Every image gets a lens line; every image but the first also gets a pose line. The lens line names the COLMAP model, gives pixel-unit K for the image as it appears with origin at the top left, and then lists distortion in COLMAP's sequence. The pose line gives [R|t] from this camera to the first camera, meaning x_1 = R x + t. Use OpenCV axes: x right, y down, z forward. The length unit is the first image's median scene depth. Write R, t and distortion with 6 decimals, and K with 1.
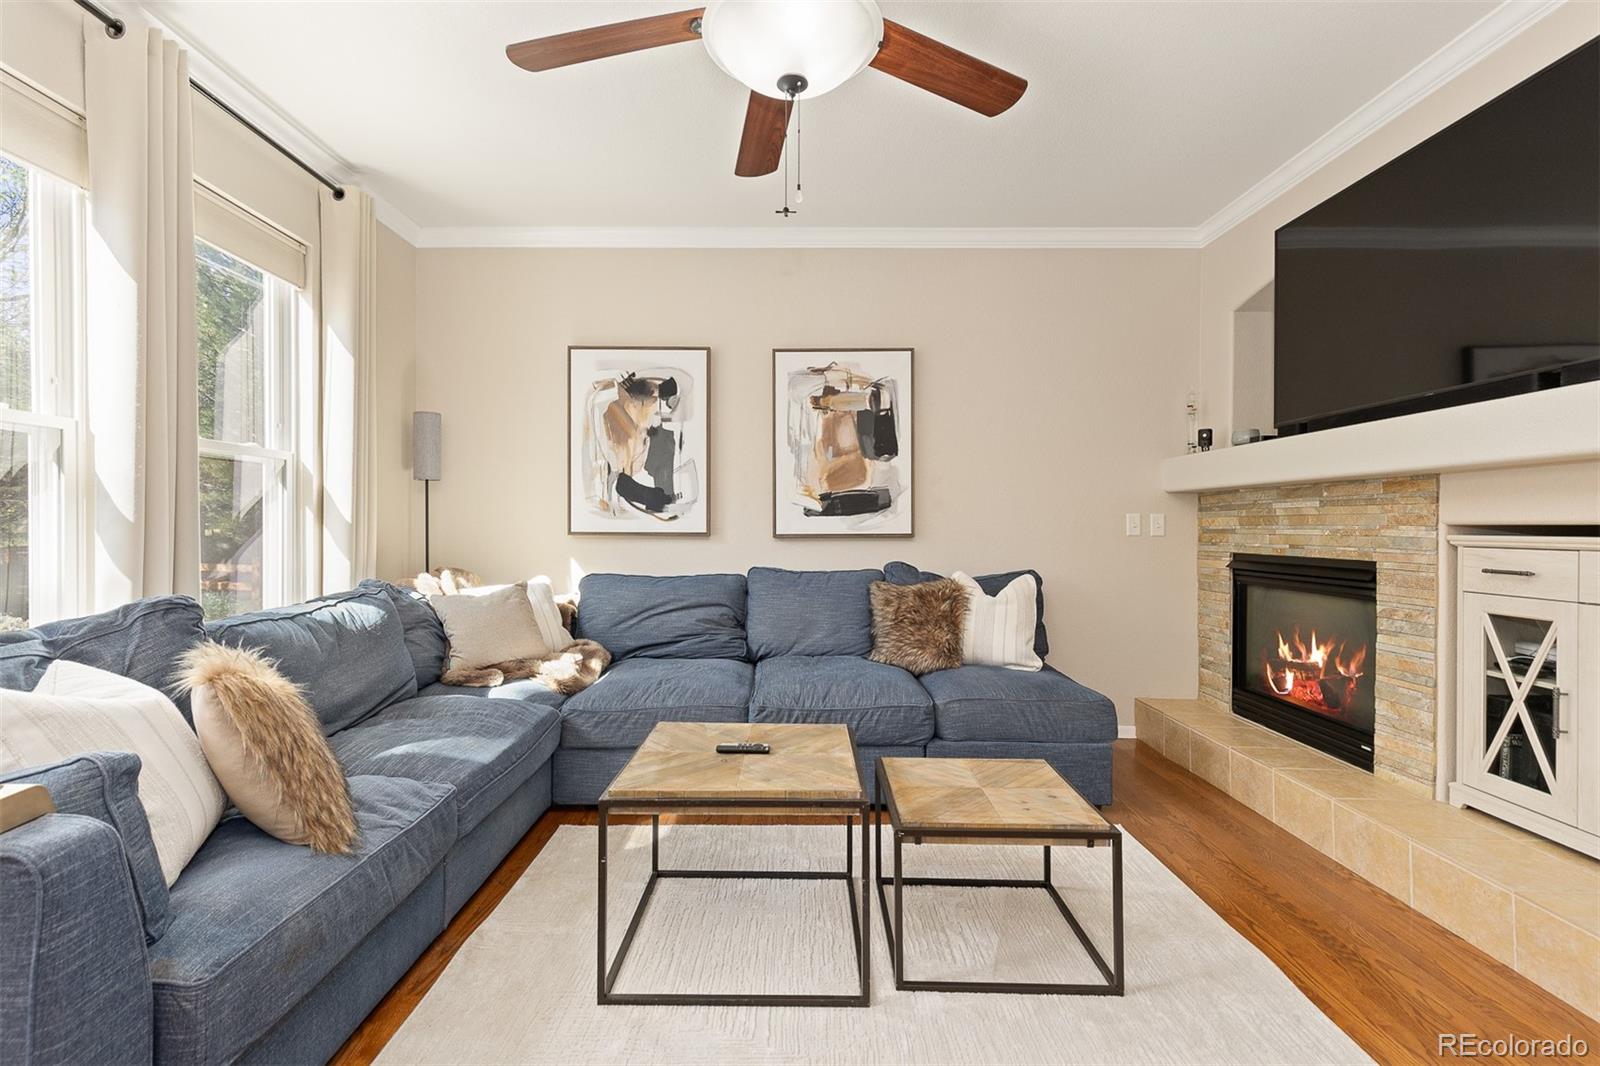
lens RADIAL K [[728.8, 0, 793.1], [0, 728.8, 527.6], [0, 0, 1]] dist [0.009969, -0.001836]
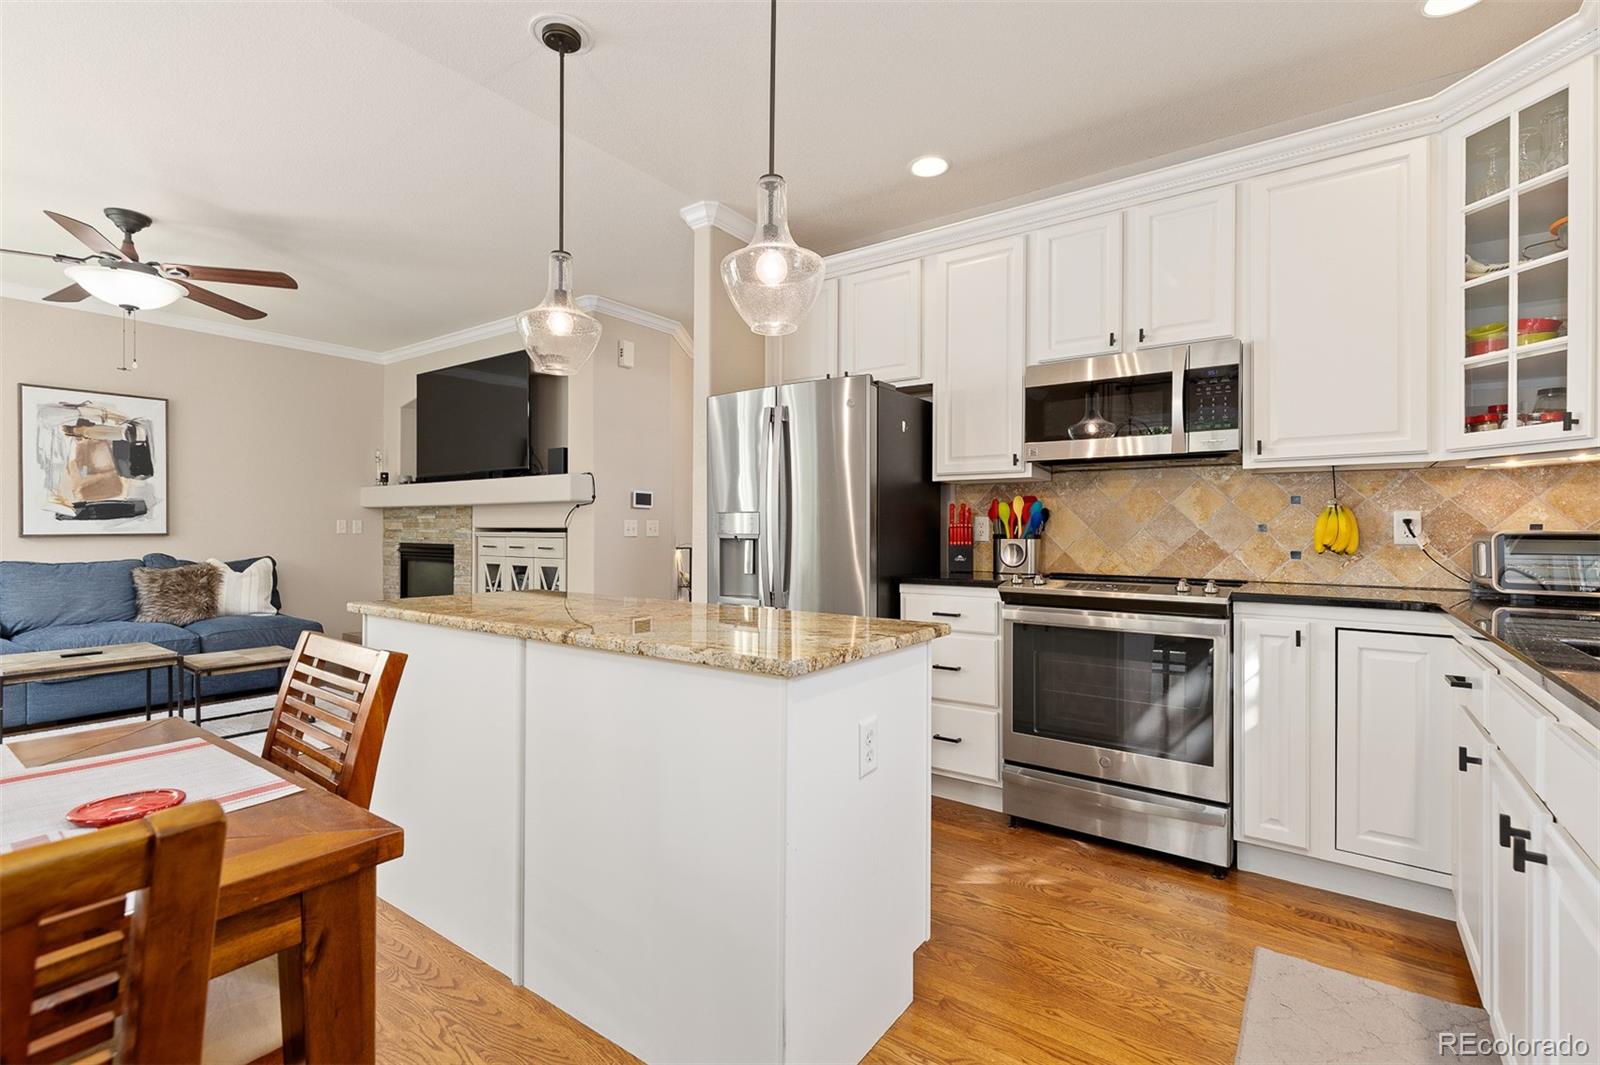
lens RADIAL K [[728.8, 0, 792.6], [0, 728.8, 528.7], [0, 0, 1]] dist [0.009969, -0.001836]
pose [[0.589593, -0.001946, 0.807698, -0.277783], [-0.000763, 0.999995, 0.002967, -0.005805], [-0.807700, -0.002365, 0.589589, -0.828018]]
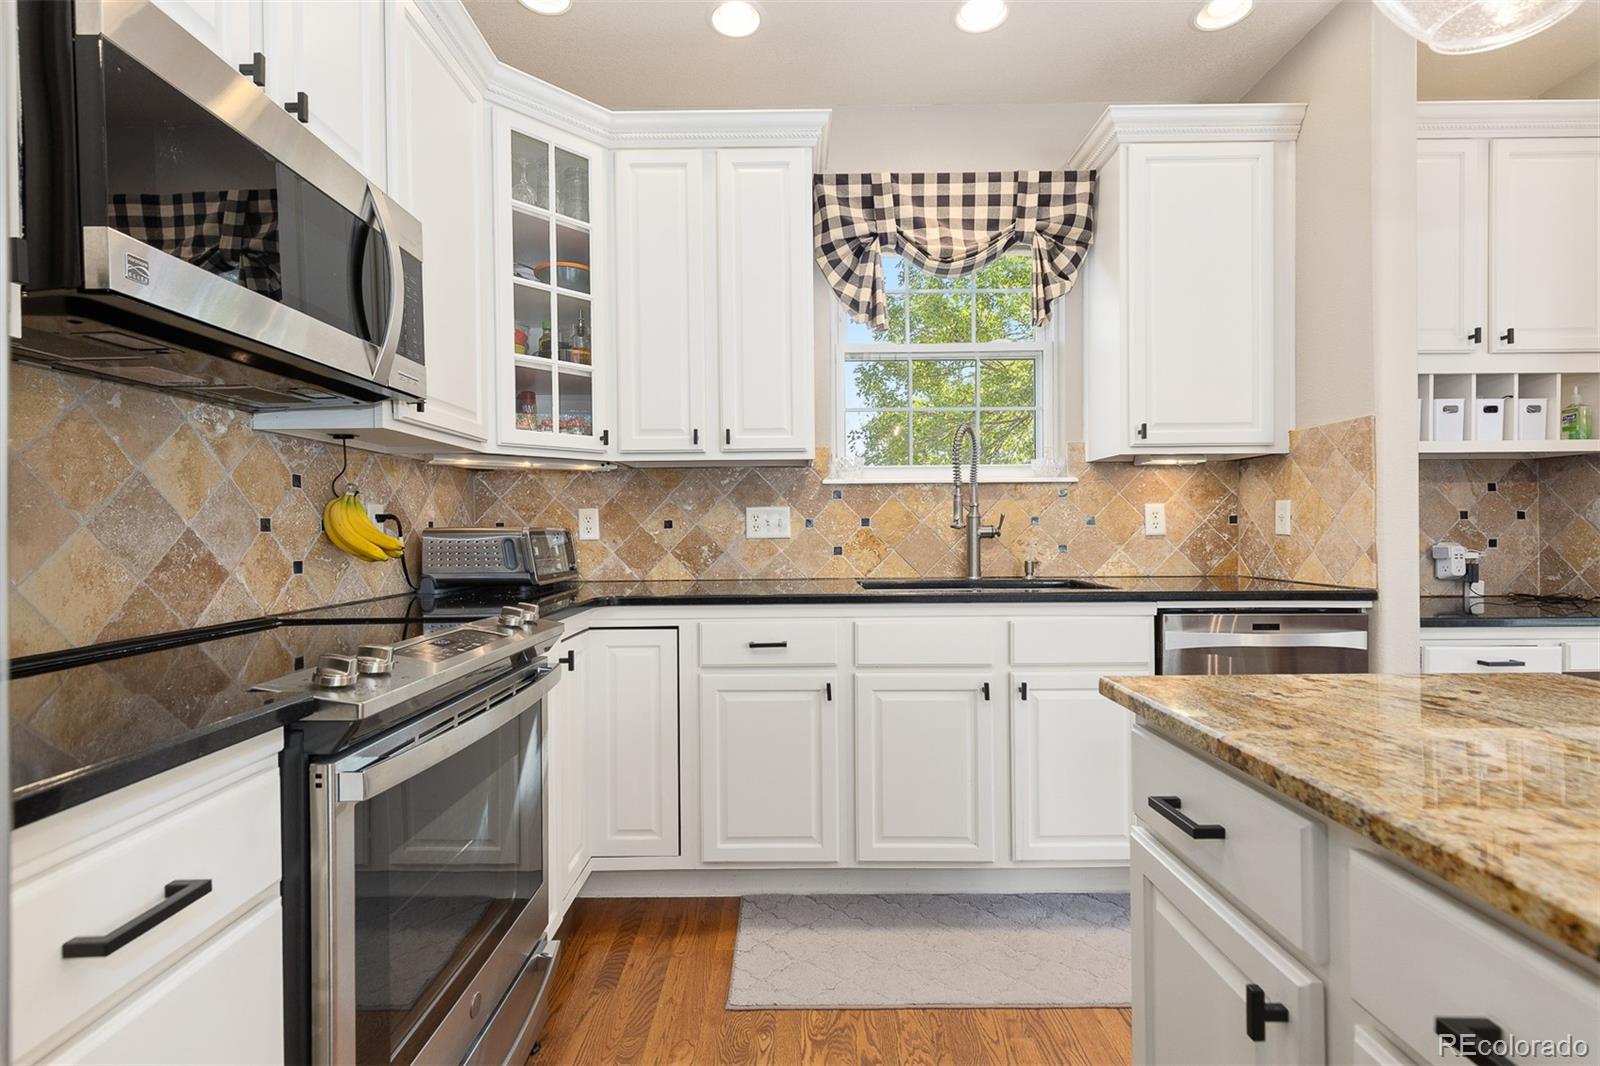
lens RADIAL K [[728.8, 0, 790.9], [0, 728.8, 531.9], [0, 0, 1]] dist [0.009969, -0.001836]
pose [[-0.999982, 0.004769, 0.003672, 1.555029], [0.004789, 0.999975, 0.005199, 0.009541], [-0.003647, 0.005216, -0.999980, 0.743688]]
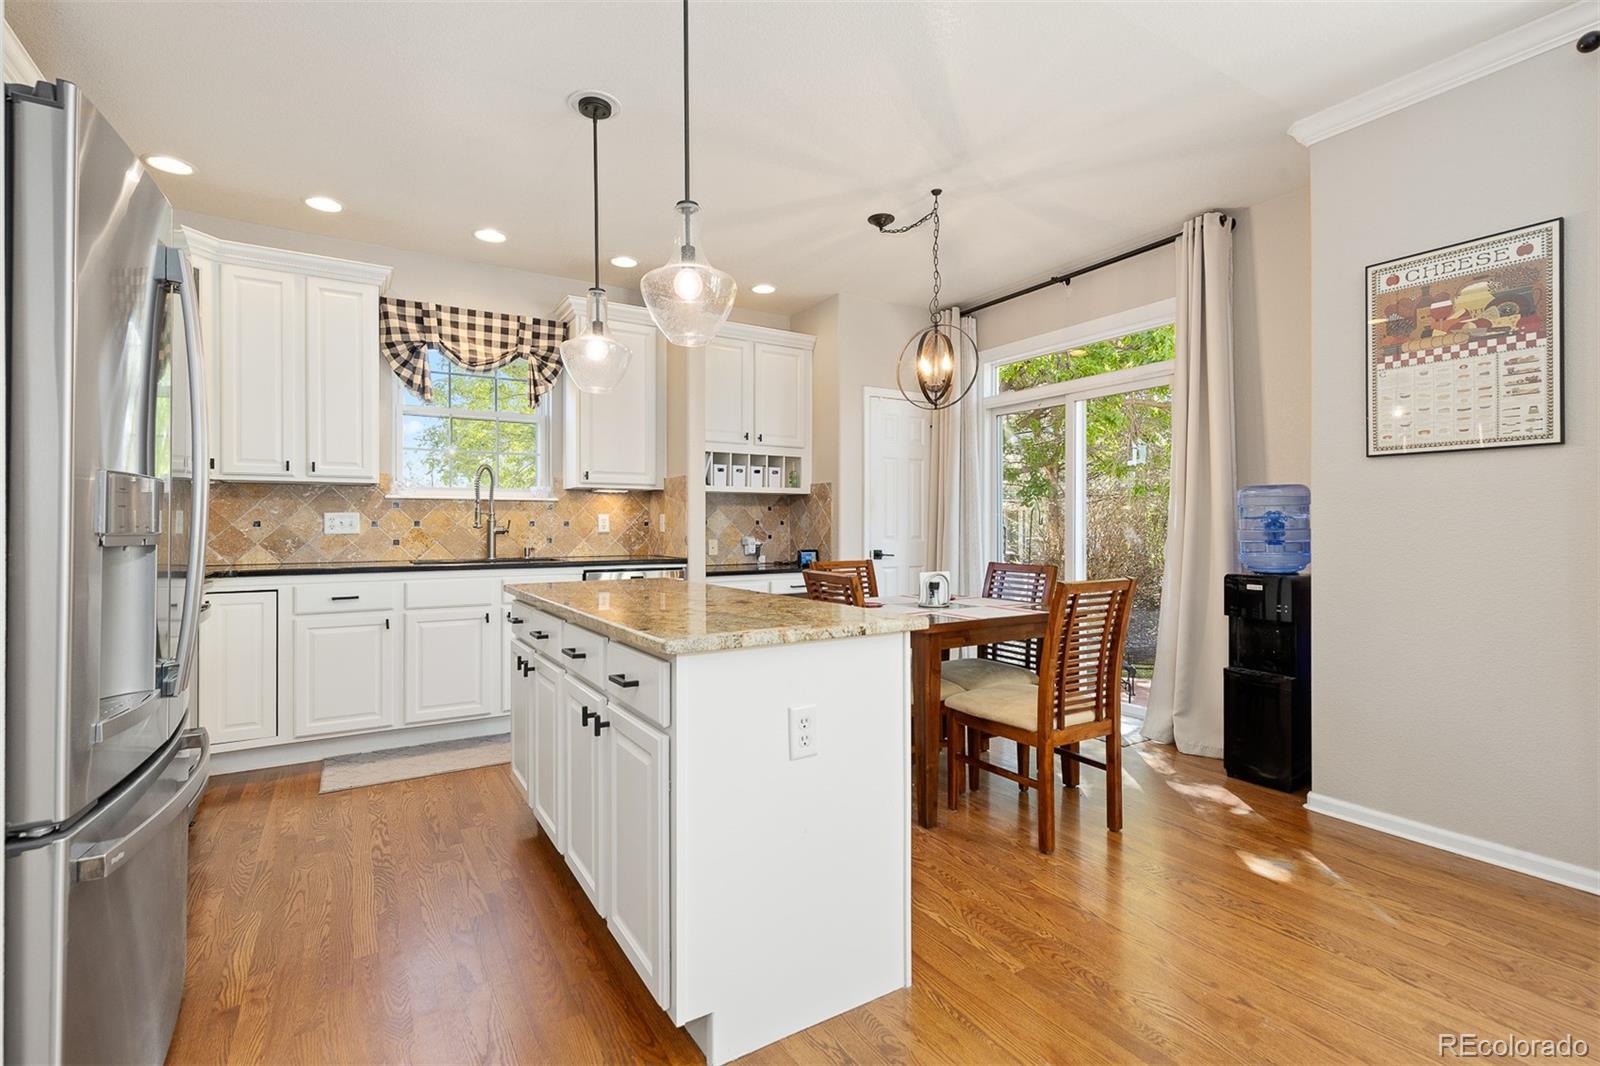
lens RADIAL K [[728.8, 0, 788.4], [0, 728.8, 522.6], [0, 0, 1]] dist [0.009969, -0.001836]
pose [[-0.857306, -0.004460, -0.514788, 1.606667], [-0.001101, 0.999976, -0.006830, 0.008875], [0.514806, -0.005288, -0.857291, 2.394199]]
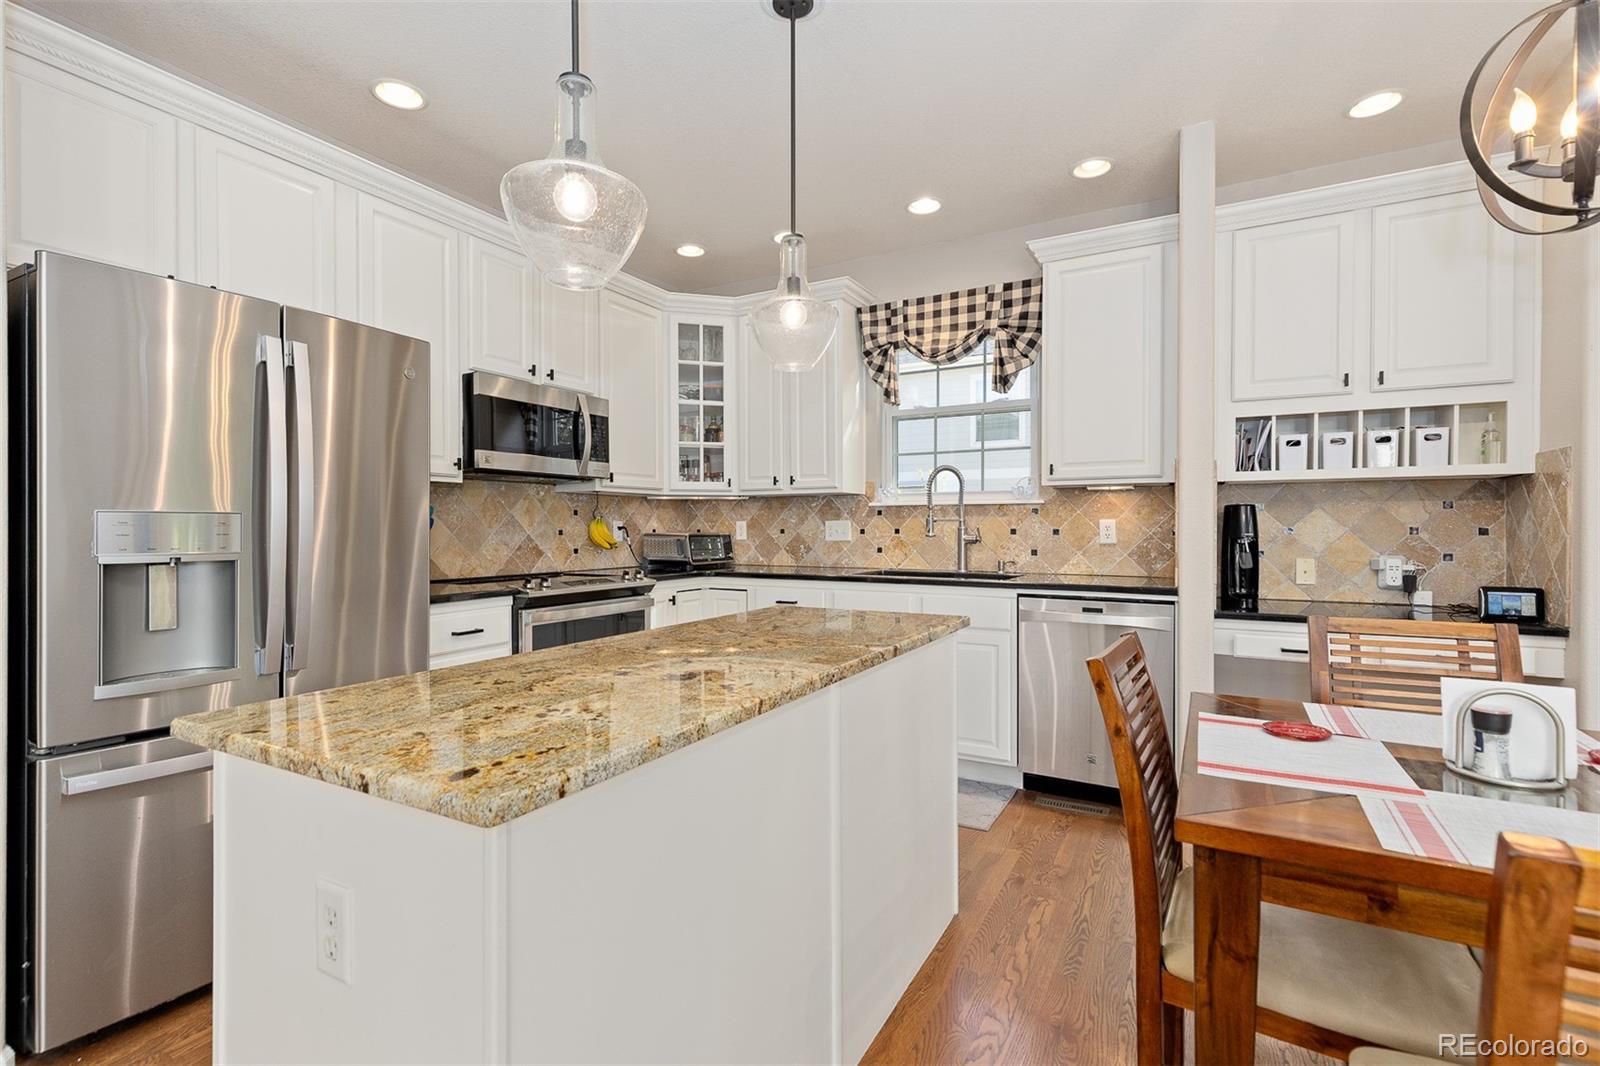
lens RADIAL K [[728.8, 0, 790.4], [0, 728.8, 528.2], [0, 0, 1]] dist [0.009969, -0.001836]
pose [[-0.869625, -0.003822, 0.493698, 0.069286], [-0.001832, 0.999988, 0.004514, -0.037562], [-0.493709, 0.003021, -0.869622, 1.667208]]
